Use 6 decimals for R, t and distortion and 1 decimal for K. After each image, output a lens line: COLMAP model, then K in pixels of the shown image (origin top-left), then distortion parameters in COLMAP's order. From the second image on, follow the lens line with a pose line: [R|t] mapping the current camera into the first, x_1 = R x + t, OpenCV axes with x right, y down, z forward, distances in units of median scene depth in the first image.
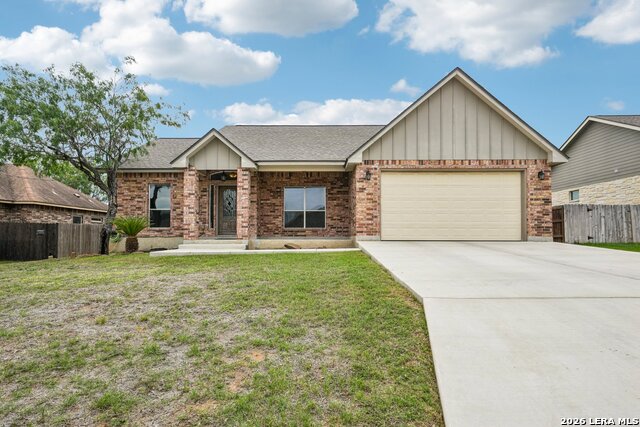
lens RADIAL K [[316.7, 0, 321.8], [0, 316.7, 211.1], [0, 0, 1]] dist [0.000405, 0.000261]
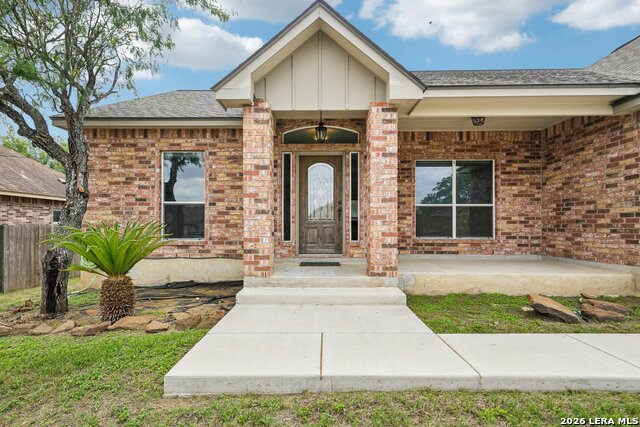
lens RADIAL K [[298.5, 0, 319.9], [0, 298.5, 209.3], [0, 0, 1]] dist [-0.000629, -0.000368]
pose [[0.999856, 0.001607, -0.016916, -0.291015], [-0.001166, 0.999660, 0.026048, -0.007647], [0.016952, -0.026025, 0.999518, 0.538002]]
